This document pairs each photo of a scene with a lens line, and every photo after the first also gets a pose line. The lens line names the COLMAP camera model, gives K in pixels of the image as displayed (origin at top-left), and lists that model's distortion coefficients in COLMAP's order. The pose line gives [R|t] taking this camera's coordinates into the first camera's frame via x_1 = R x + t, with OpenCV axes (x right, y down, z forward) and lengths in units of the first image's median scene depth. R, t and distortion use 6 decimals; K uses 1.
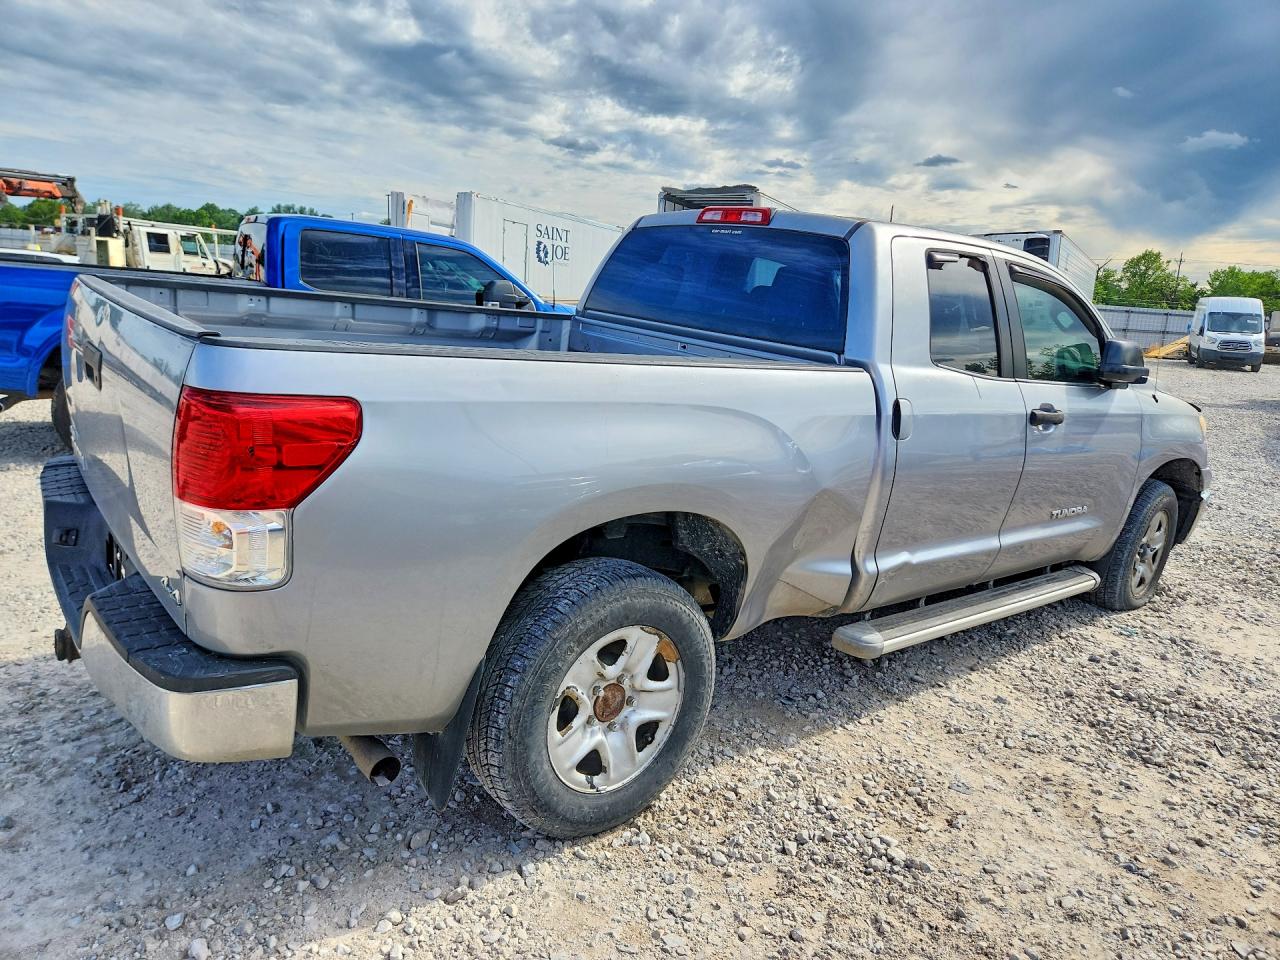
lens RADIAL K [[847.6, 0, 640.0], [0, 847.6, 480.0], [0, 0, 1]] dist [0.027379, 0.000371]
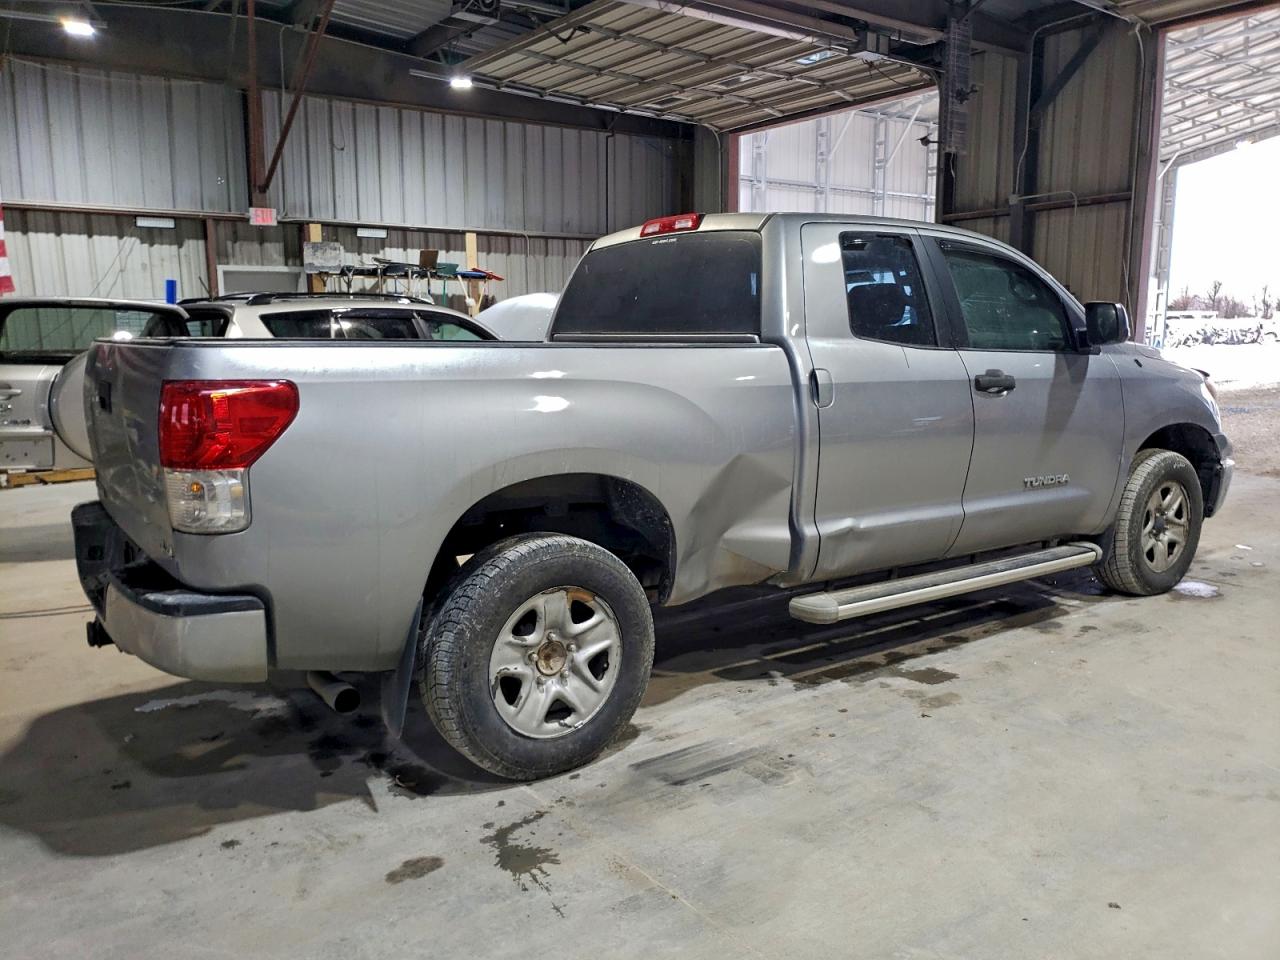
lens RADIAL K [[1011.1, 0, 640.0], [0, 1011.1, 480.0], [0, 0, 1]] dist [0.001770, -0.055994]
pose [[0.991332, -0.094244, -0.091540, 0.188651], [0.084879, 0.991228, -0.101307, 0.153439], [0.100285, 0.092659, 0.990635, -0.269823]]
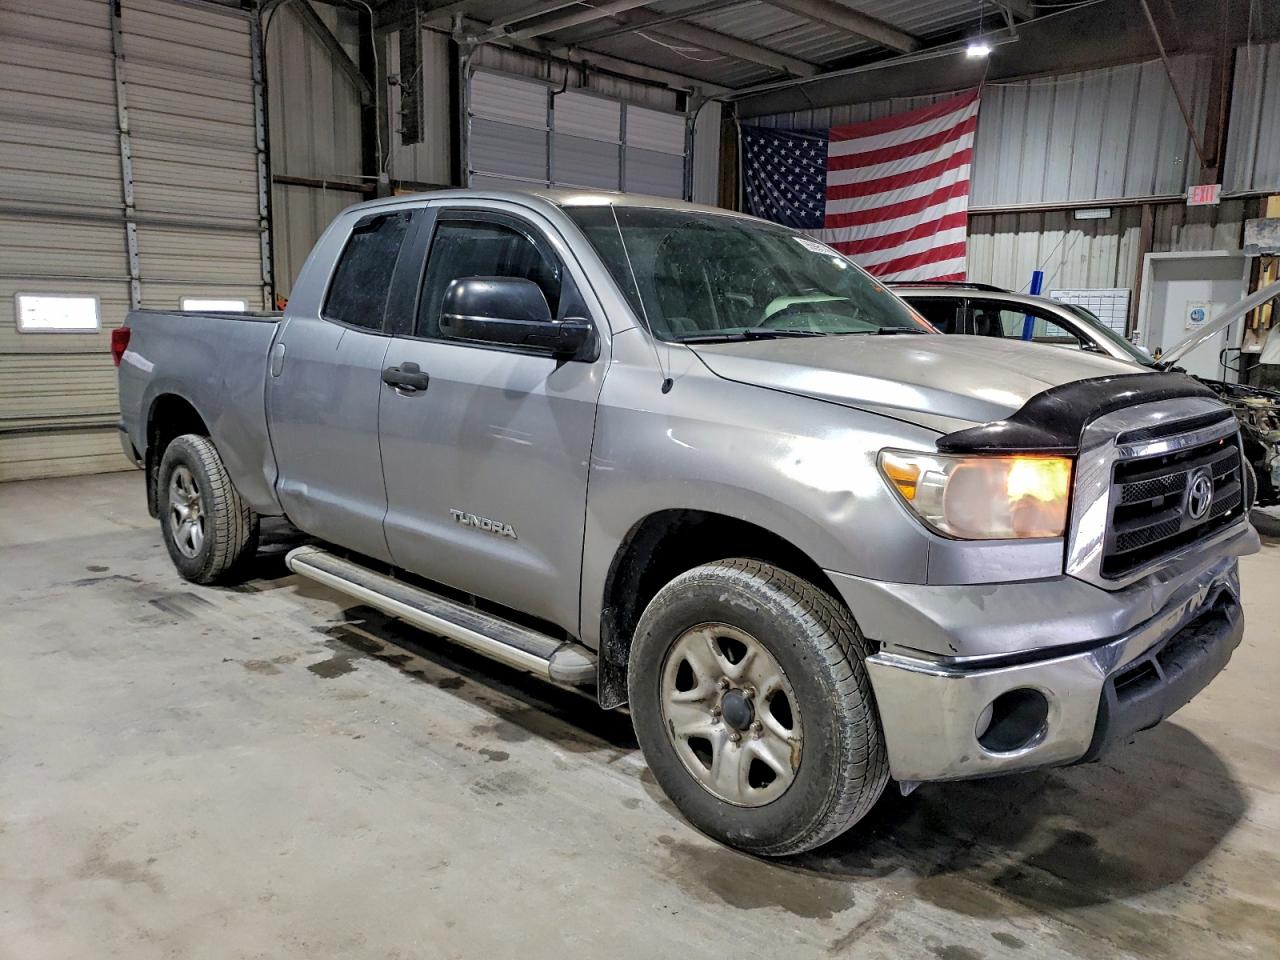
lens RADIAL K [[1014.2, 0, 640.0], [0, 1014.2, 480.0], [0, 0, 1]] dist [-0.004479, -0.007015]
pose [[0.088689, 0.056923, -0.994431, 1.815349], [-0.242961, 0.969446, 0.033825, -0.078514], [0.965973, 0.238608, 0.099809, 1.384482]]
